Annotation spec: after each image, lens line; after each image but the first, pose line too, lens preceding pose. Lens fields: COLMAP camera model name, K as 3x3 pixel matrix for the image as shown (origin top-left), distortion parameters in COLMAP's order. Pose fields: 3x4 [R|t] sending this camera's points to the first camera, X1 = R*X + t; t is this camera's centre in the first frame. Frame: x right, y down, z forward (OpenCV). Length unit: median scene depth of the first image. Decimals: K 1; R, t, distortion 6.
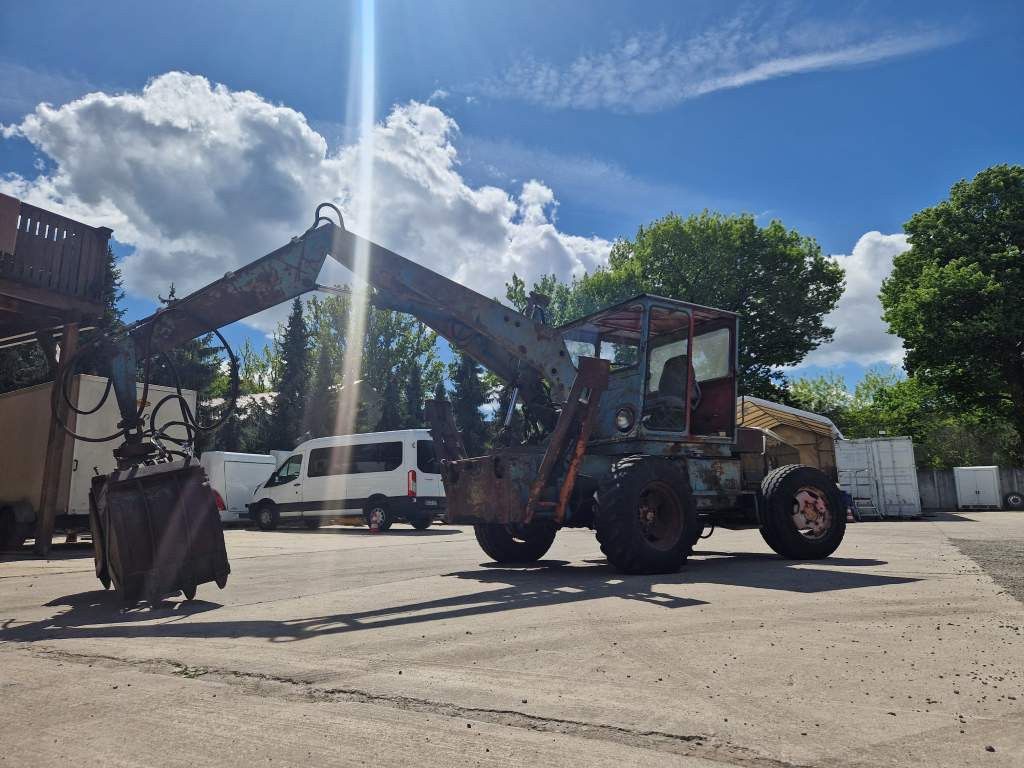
lens RADIAL K [[692.8, 0, 512.0], [0, 692.8, 384.0], [0, 0, 1]] dist [0.057487, -0.054479]
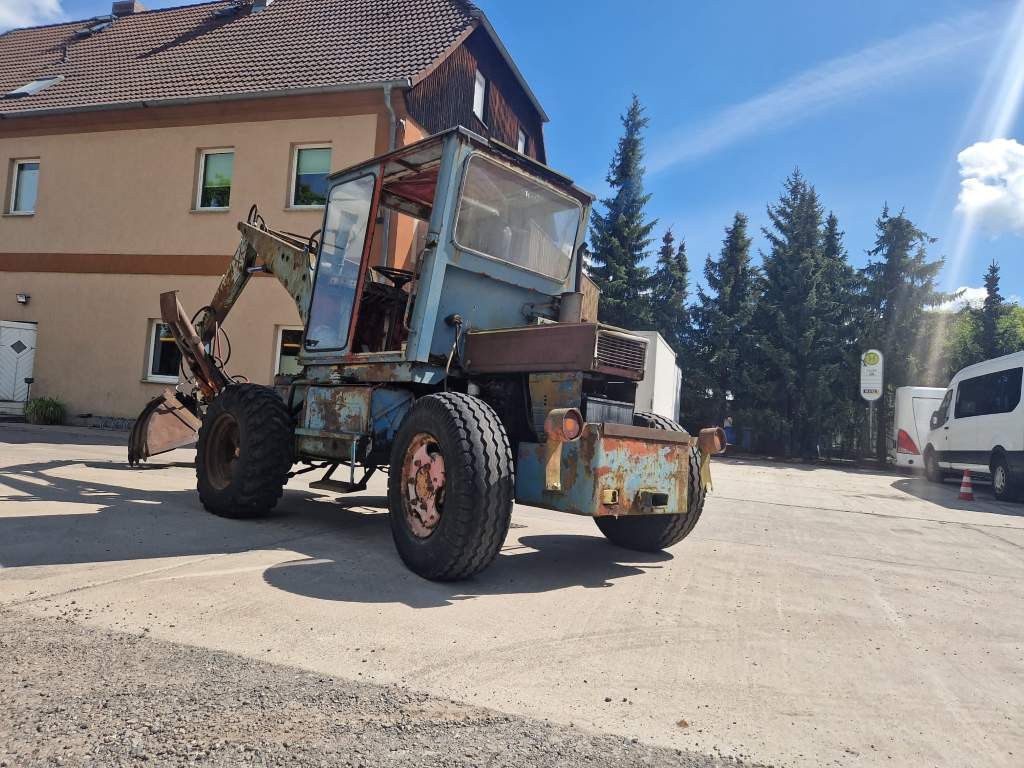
lens RADIAL K [[707.4, 0, 512.0], [0, 707.4, 384.0], [0, 0, 1]] dist [0.017209, -0.002120]
pose [[0.195279, -0.020339, -0.980537, 0.353702], [0.105214, 0.994450, 0.000327, 0.042961], [0.975088, -0.103230, 0.196335, 0.358166]]
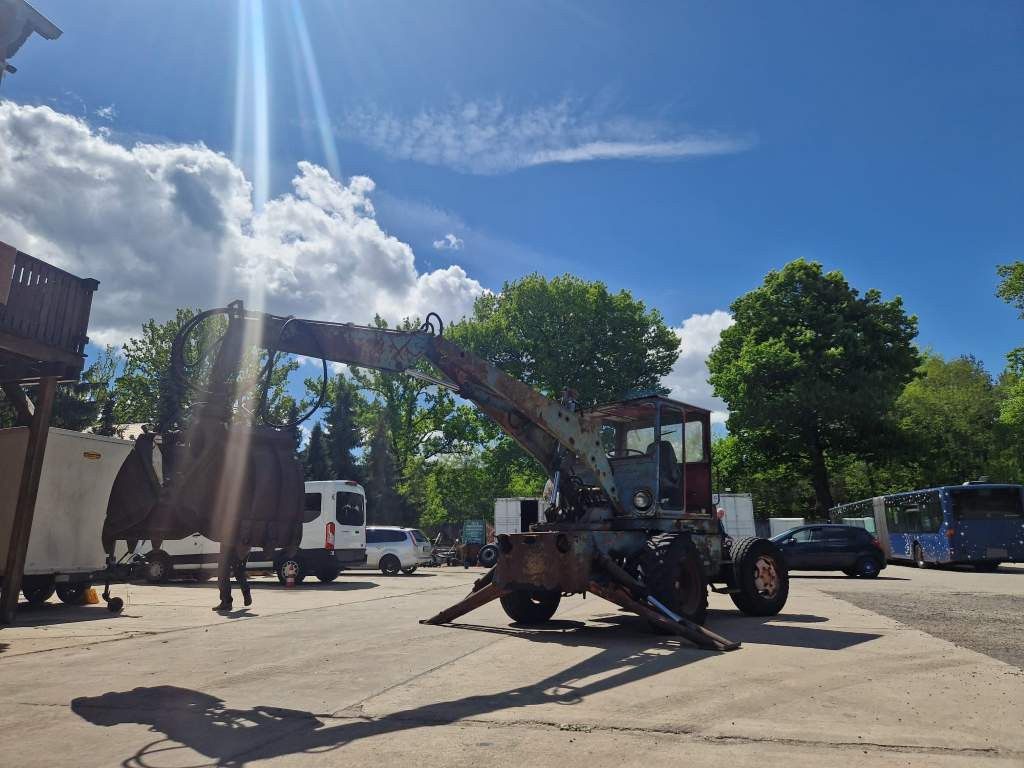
lens RADIAL K [[690.2, 0, 511.1], [0, 690.2, 368.7], [0, 0, 1]] dist [0.047003, -0.001693]
pose [[0.970890, 0.064283, 0.230739, -0.119022], [-0.046244, 0.995496, -0.082758, -0.022348], [-0.235020, 0.069678, 0.969490, -0.043084]]
